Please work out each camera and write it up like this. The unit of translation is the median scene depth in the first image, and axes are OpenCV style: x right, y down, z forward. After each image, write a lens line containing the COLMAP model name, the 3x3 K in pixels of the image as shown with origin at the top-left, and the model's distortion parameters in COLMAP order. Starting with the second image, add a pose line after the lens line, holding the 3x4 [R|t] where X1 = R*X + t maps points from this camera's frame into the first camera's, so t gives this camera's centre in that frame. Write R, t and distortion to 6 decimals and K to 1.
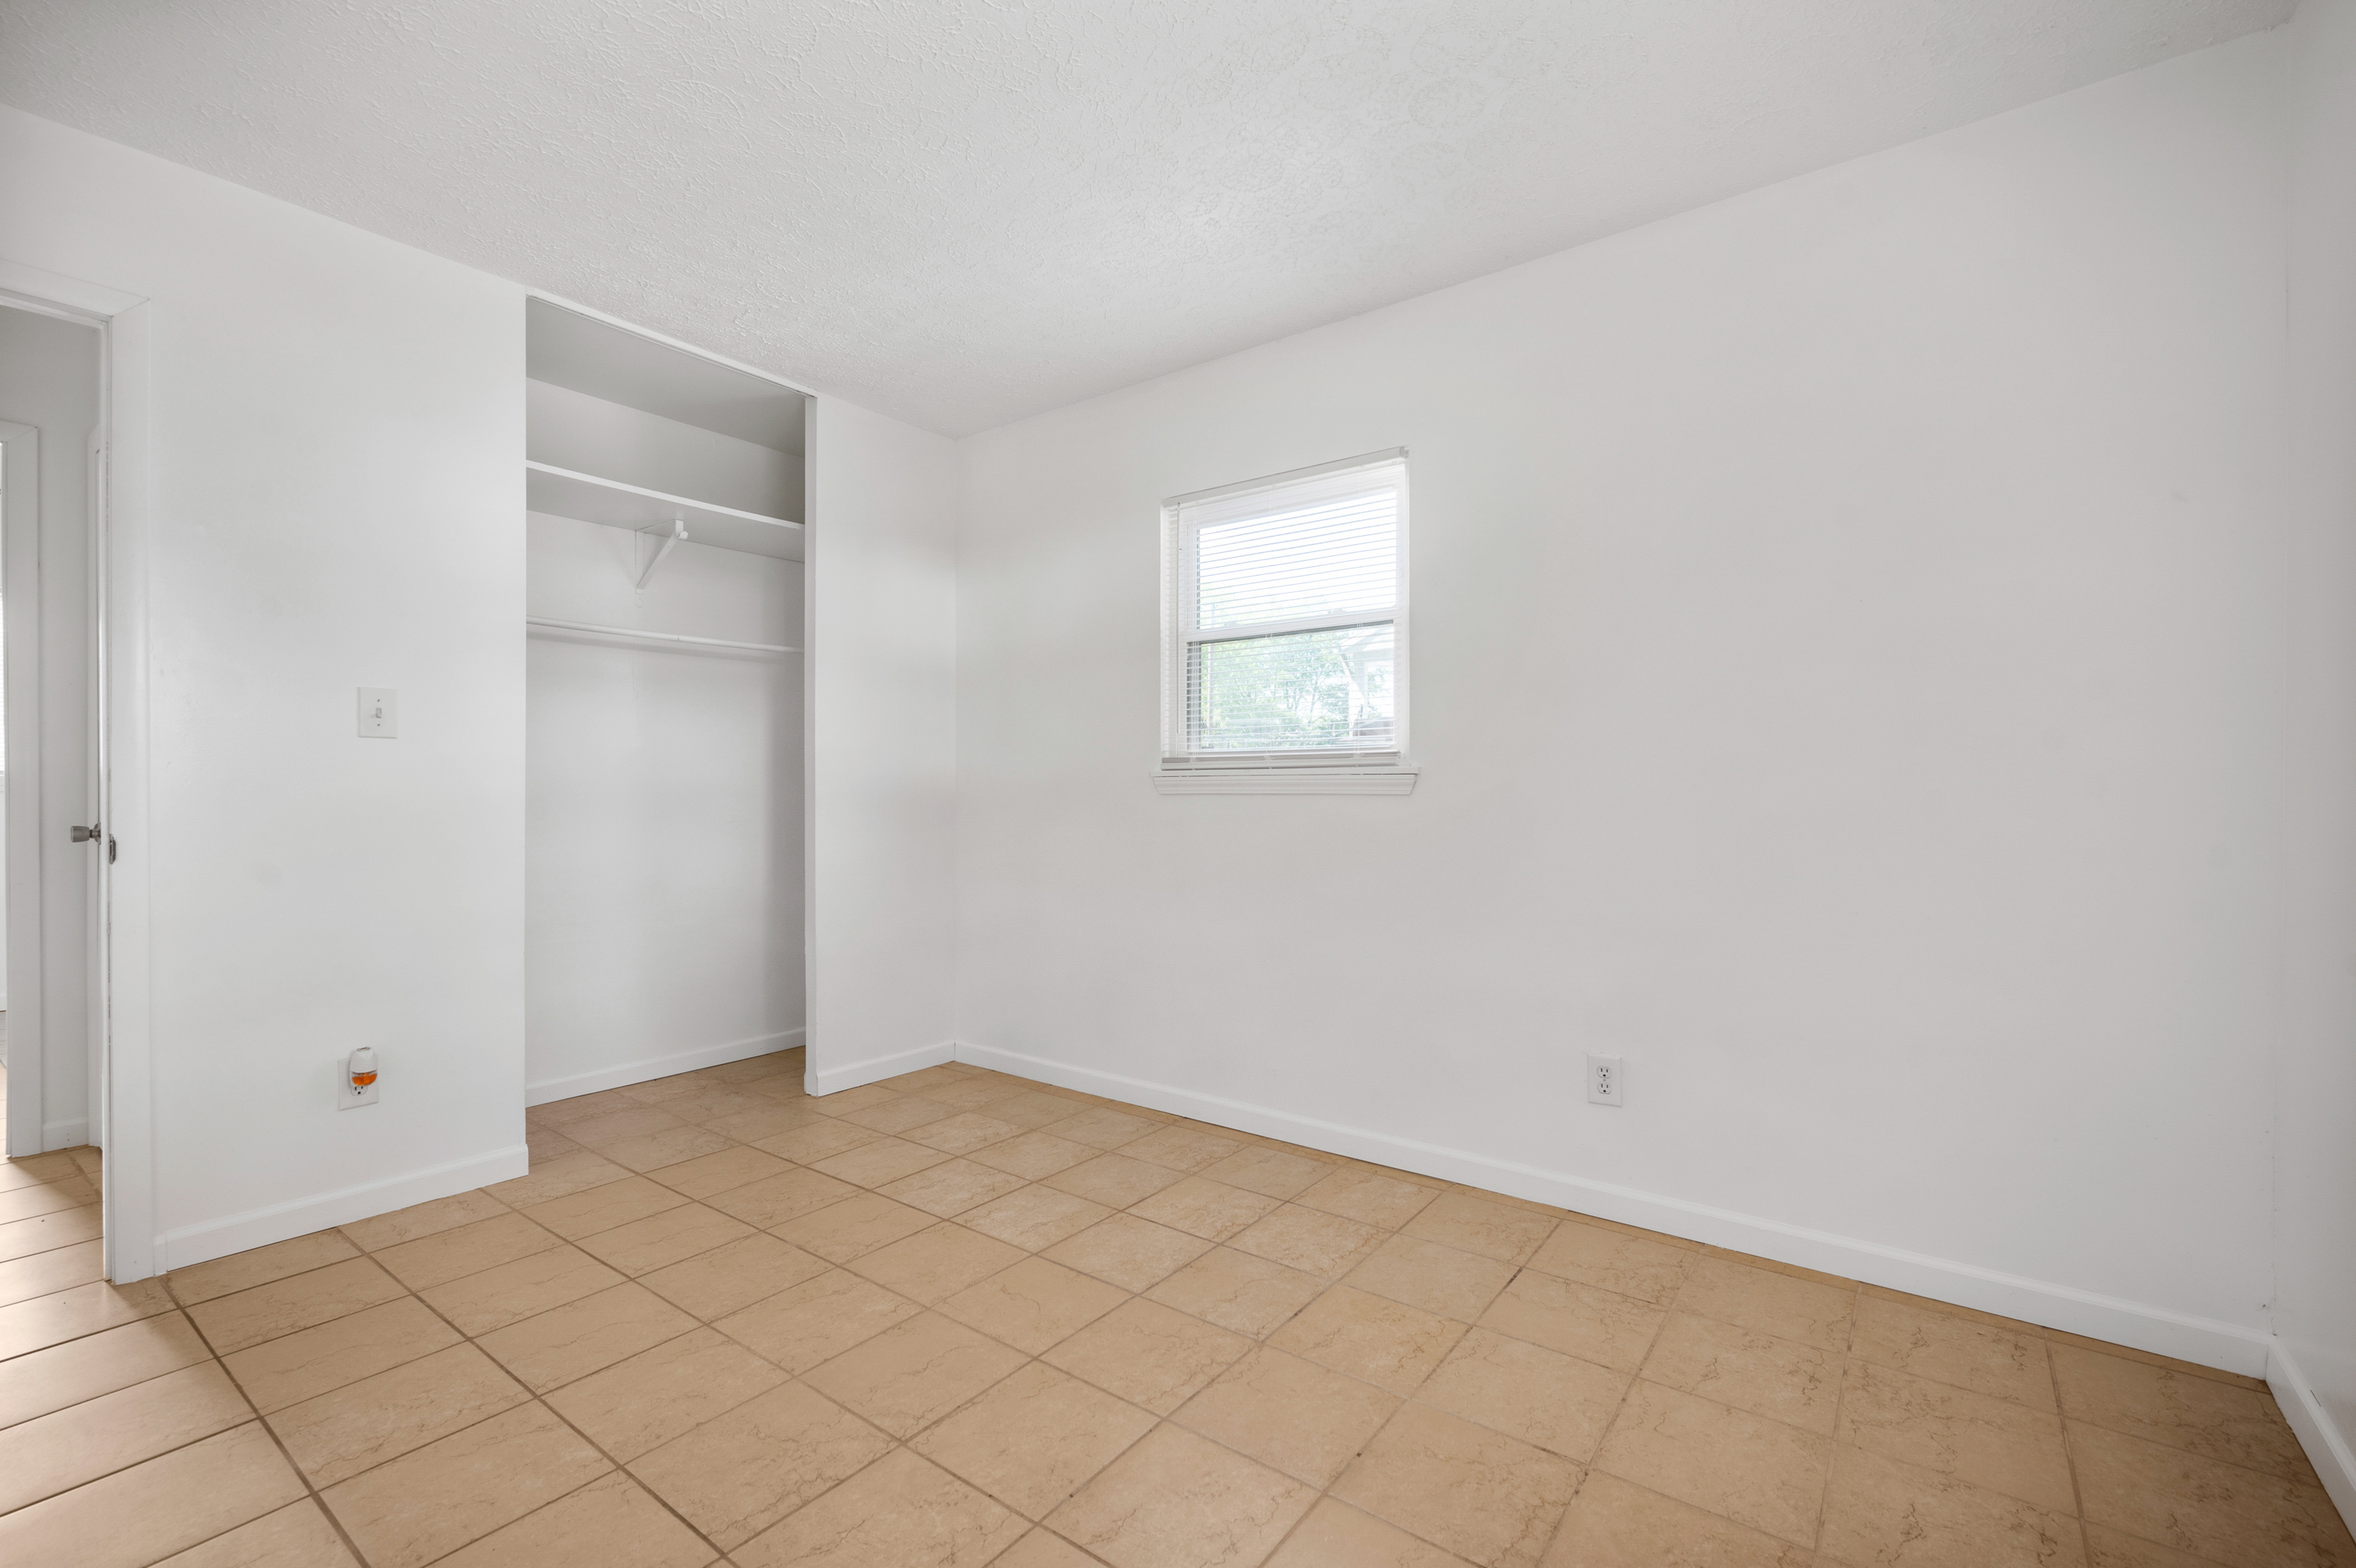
lens RADIAL K [[978.6, 0, 1159.3], [0, 978.6, 802.7], [0, 0, 1]] dist [-0.001260, -0.000091]
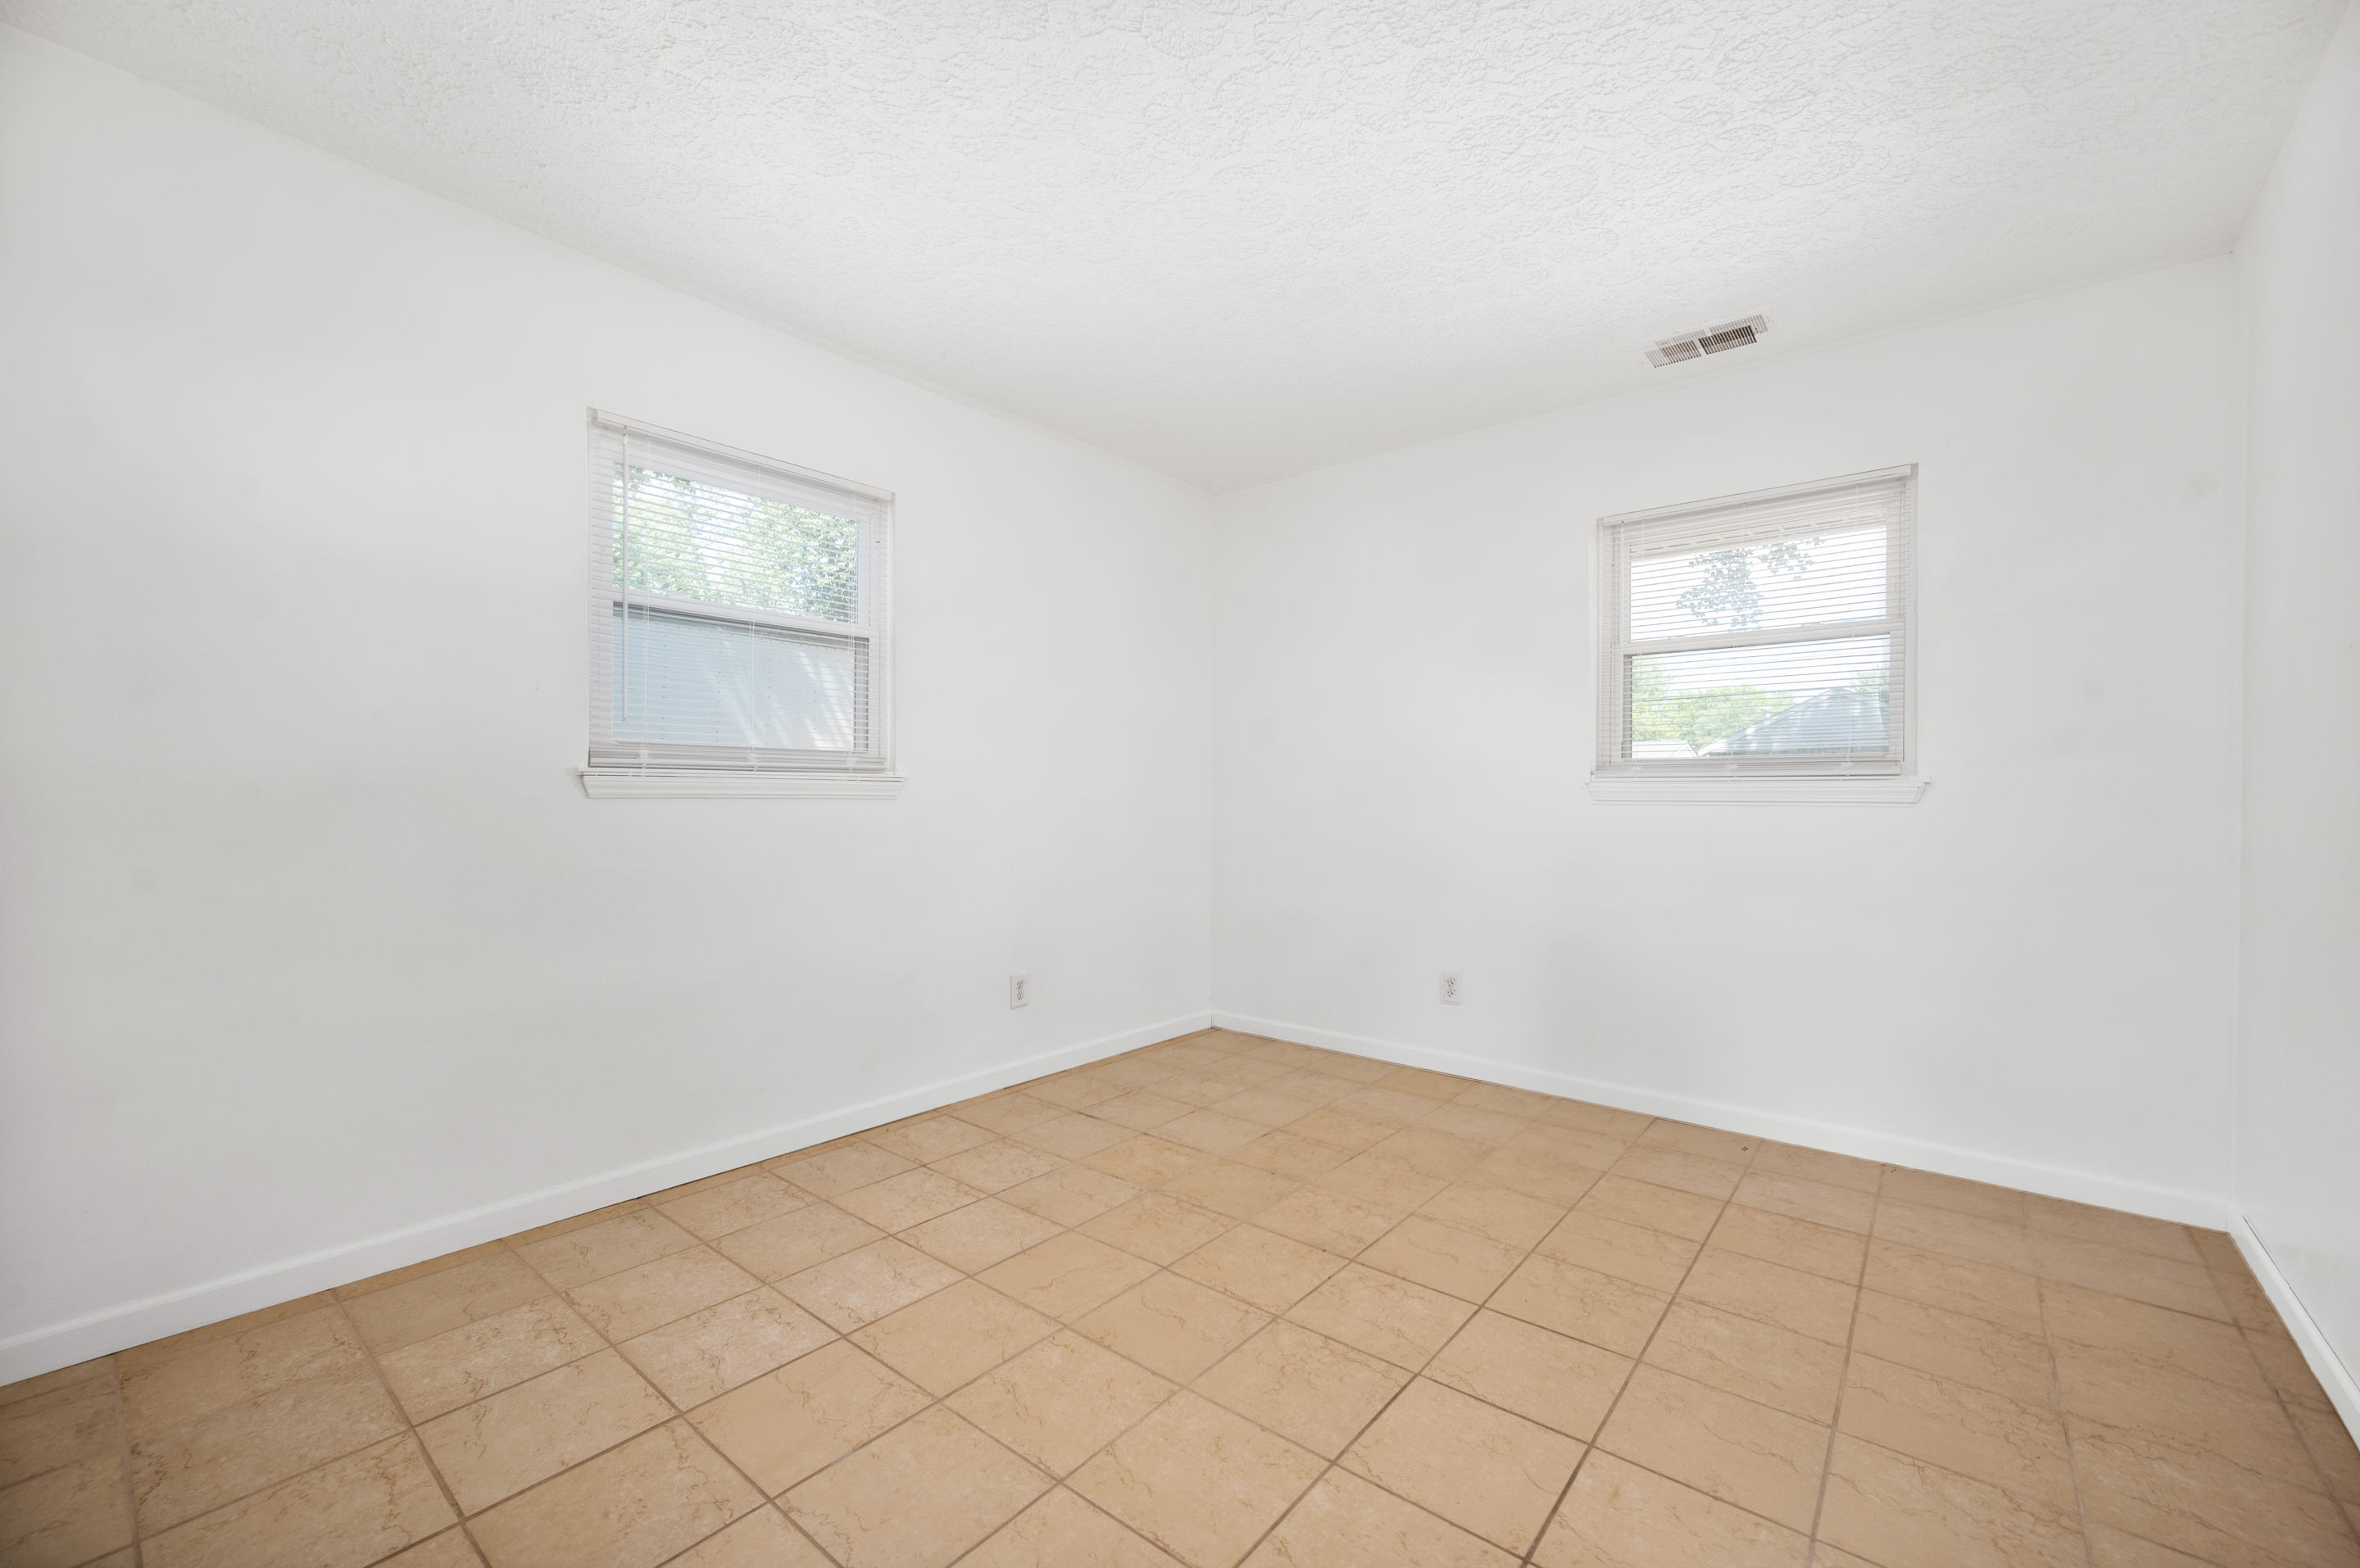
lens RADIAL K [[936.6, 0, 1160.6], [0, 936.6, 781.2], [0, 0, 1]] dist [-0.001788, 0.000072]
pose [[0.075326, 0.015756, 0.997034, -0.945199], [0.007617, 0.999837, -0.016376, -0.007543], [-0.997130, 0.008828, 0.075194, 0.673835]]
